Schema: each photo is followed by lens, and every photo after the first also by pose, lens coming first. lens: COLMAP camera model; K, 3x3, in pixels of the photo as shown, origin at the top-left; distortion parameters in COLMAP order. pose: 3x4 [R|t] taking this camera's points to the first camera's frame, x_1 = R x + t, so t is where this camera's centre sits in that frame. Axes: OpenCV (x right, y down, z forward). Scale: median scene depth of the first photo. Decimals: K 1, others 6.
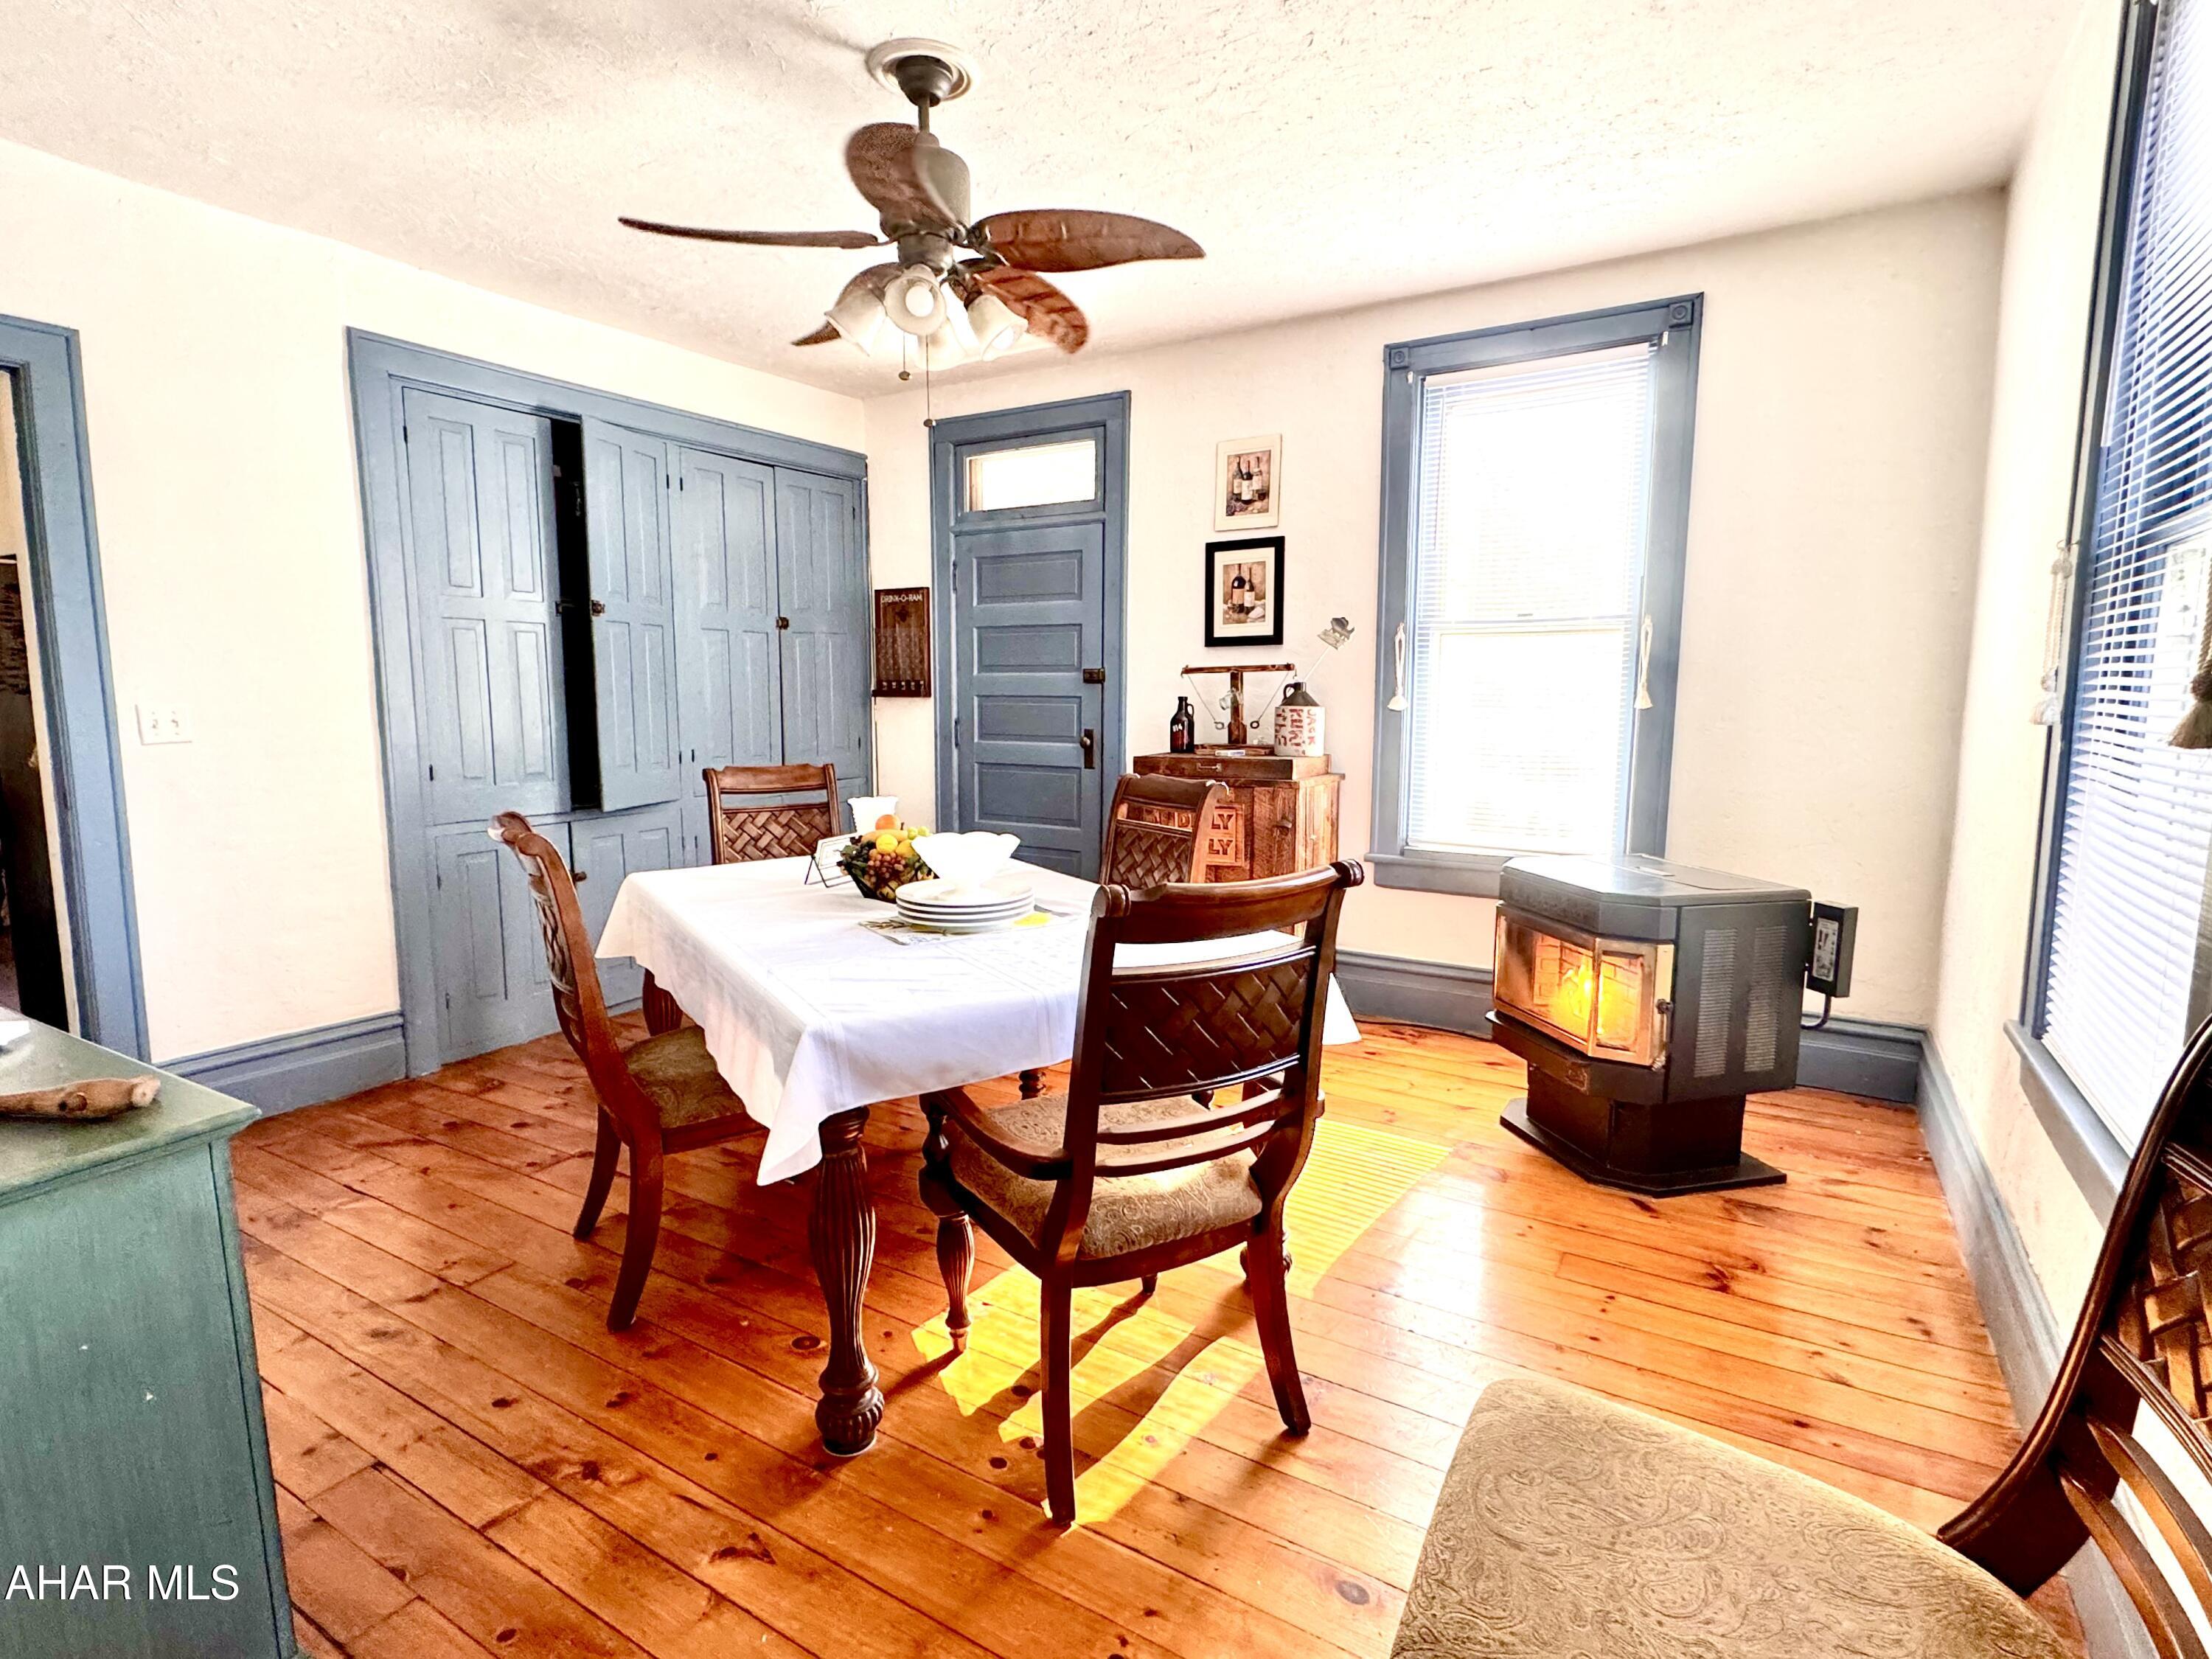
lens RADIAL K [[1096.6, 0, 1107.3], [0, 1096.6, 834.4], [0, 0, 1]] dist [0.002734, 0.000431]
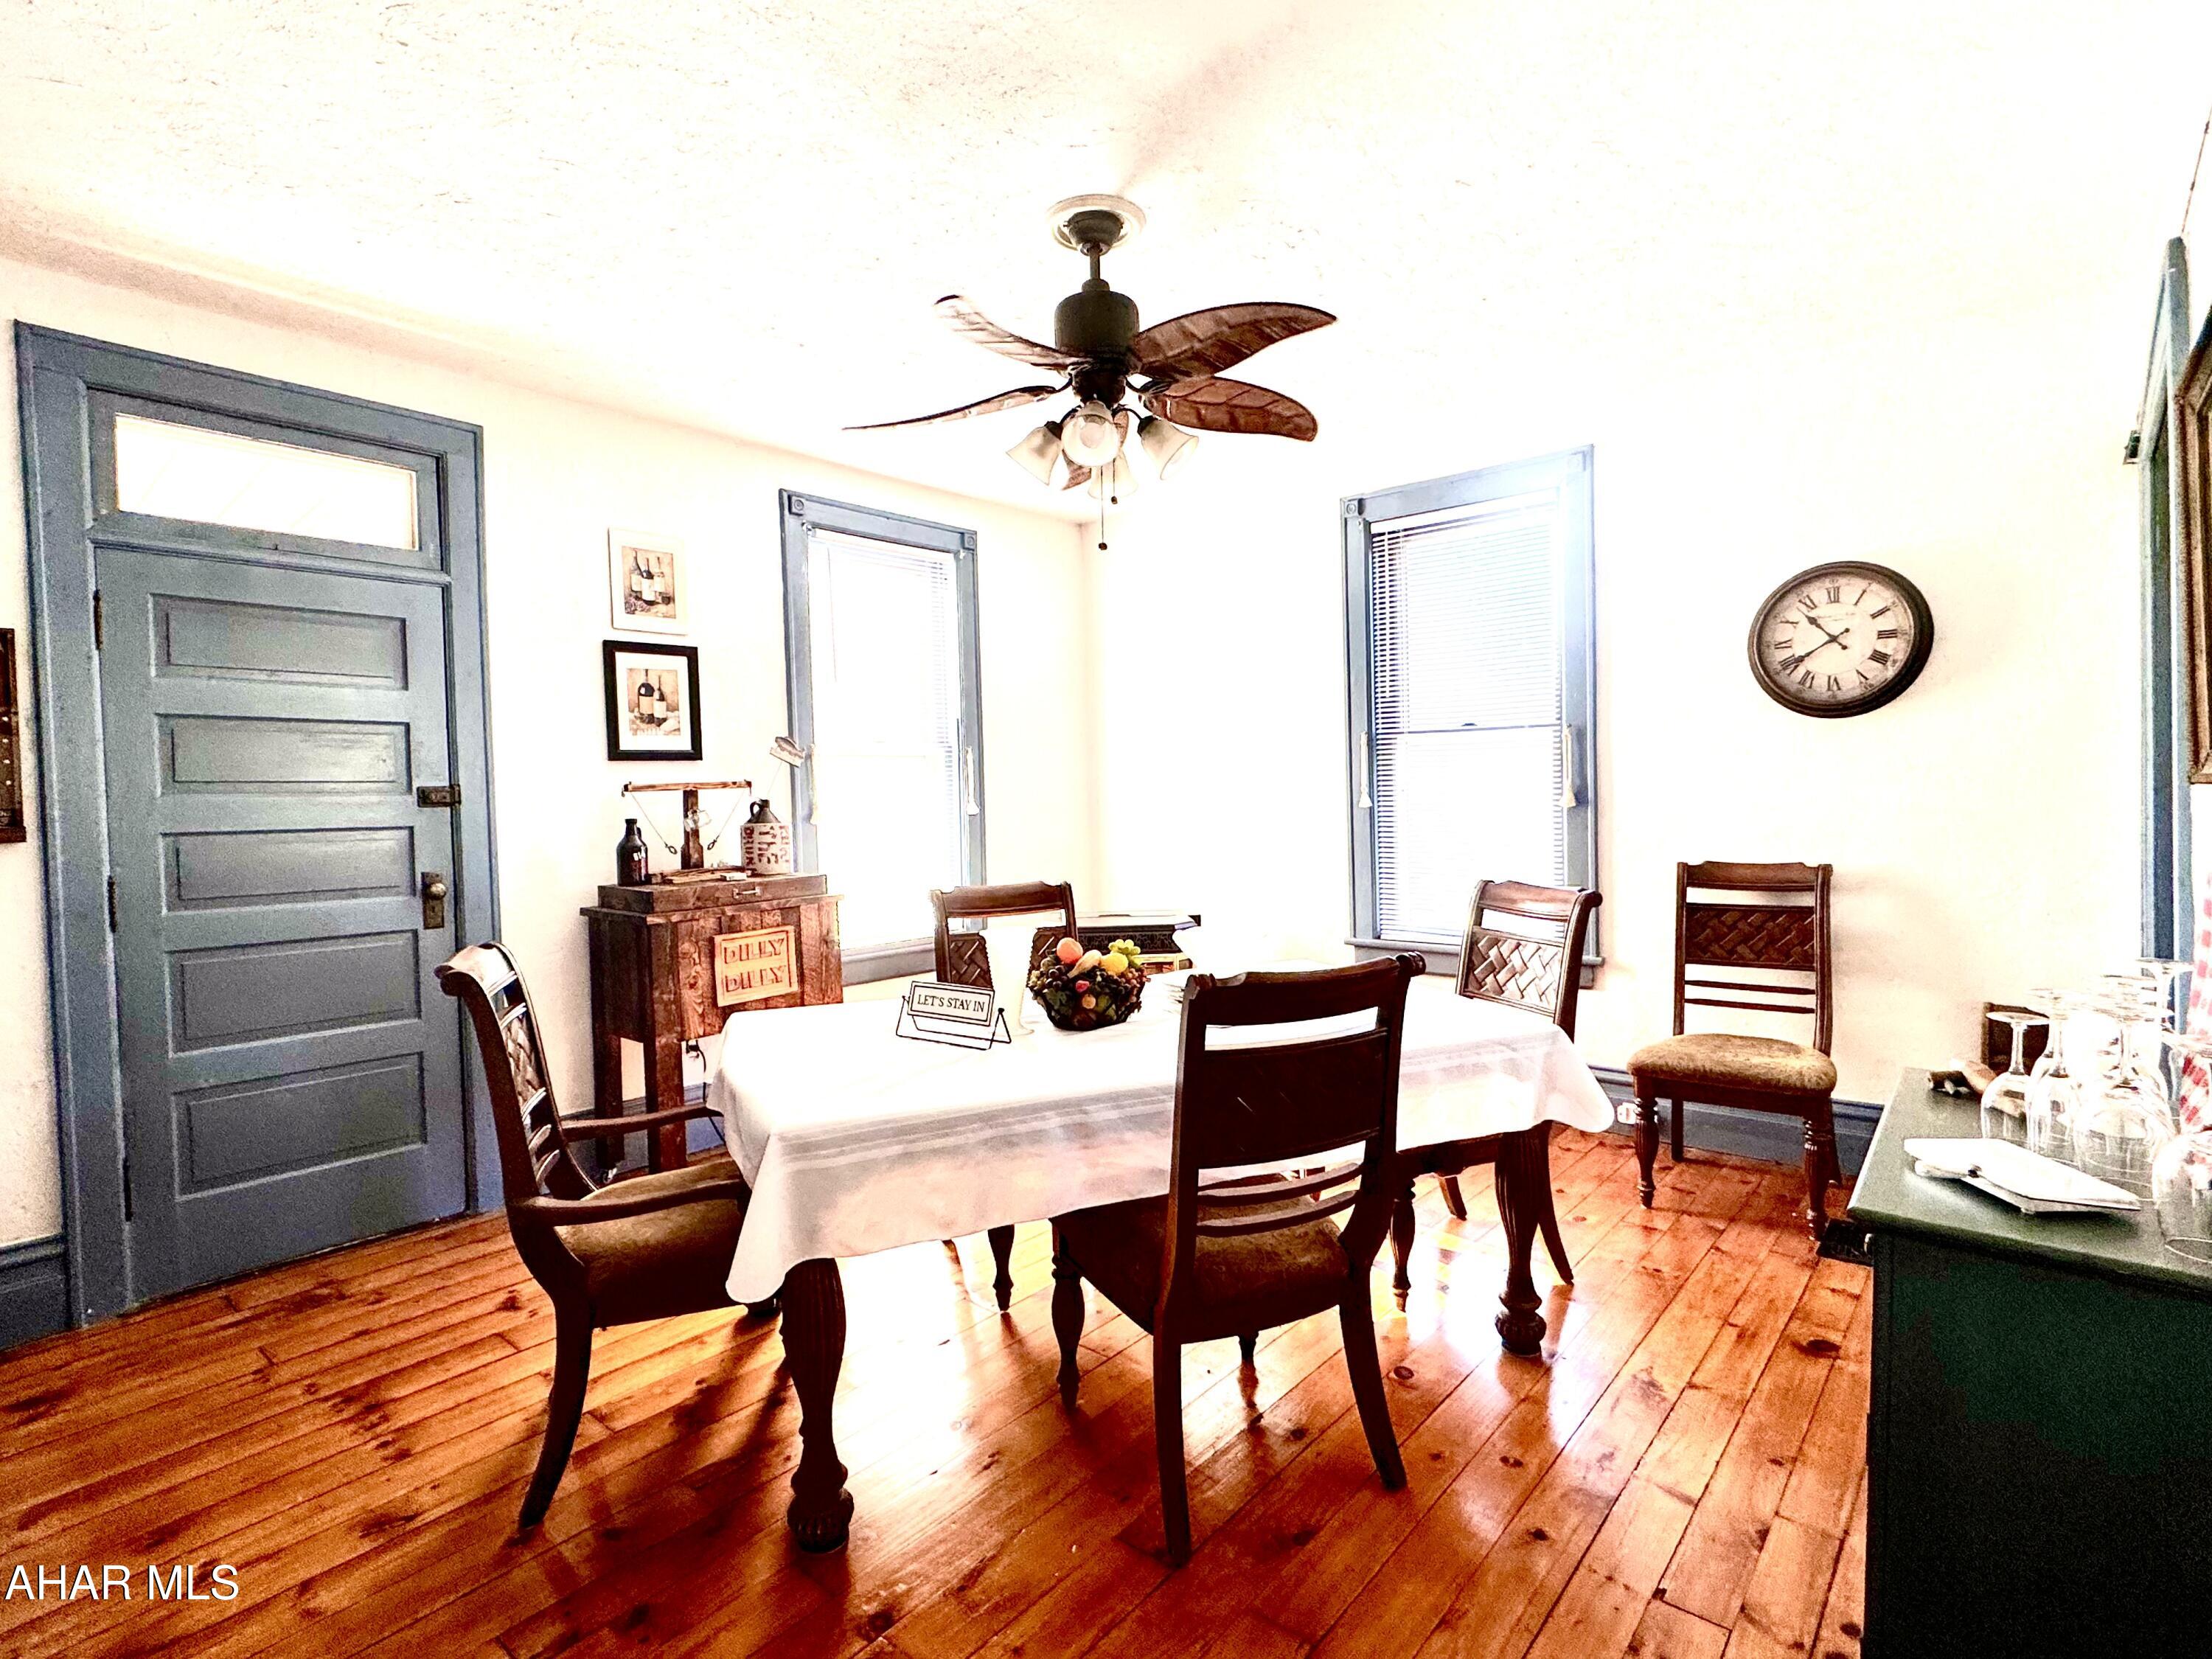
lens RADIAL K [[1096.6, 0, 1108.7], [0, 1096.6, 822.0], [0, 0, 1]] dist [0.002734, 0.000431]
pose [[0.176954, -0.035170, 0.983590, -0.696899], [0.142574, 0.989736, 0.009740, -0.079876], [-0.973838, 0.138511, 0.180152, 0.495019]]
